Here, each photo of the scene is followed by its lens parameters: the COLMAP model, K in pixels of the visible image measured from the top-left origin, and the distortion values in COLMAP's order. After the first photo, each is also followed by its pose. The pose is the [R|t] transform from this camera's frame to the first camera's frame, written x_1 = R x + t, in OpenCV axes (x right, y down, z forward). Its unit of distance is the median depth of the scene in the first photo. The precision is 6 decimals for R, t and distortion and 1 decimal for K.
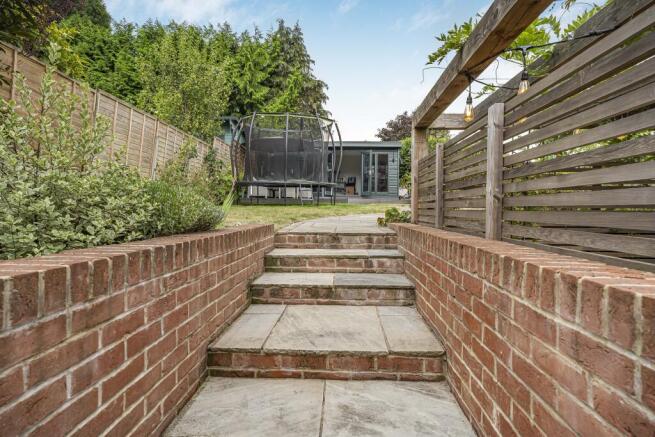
lens RADIAL K [[376.3, 0, 326.9], [0, 376.3, 214.5], [0, 0, 1]] dist [0.067403, 0.000764]
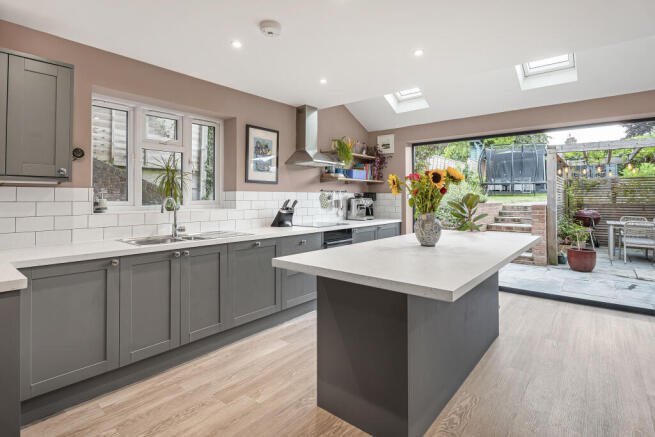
lens RADIAL K [[323.2, 0, 325.2], [0, 323.2, 196.2], [0, 0, 1]] dist [0.026084, -0.001471]
pose [[0.792914, -0.006476, -0.609299, 0.083158], [-0.005619, 0.999823, -0.017939, 0.005826], [0.609307, 0.017647, 0.792738, -0.501812]]
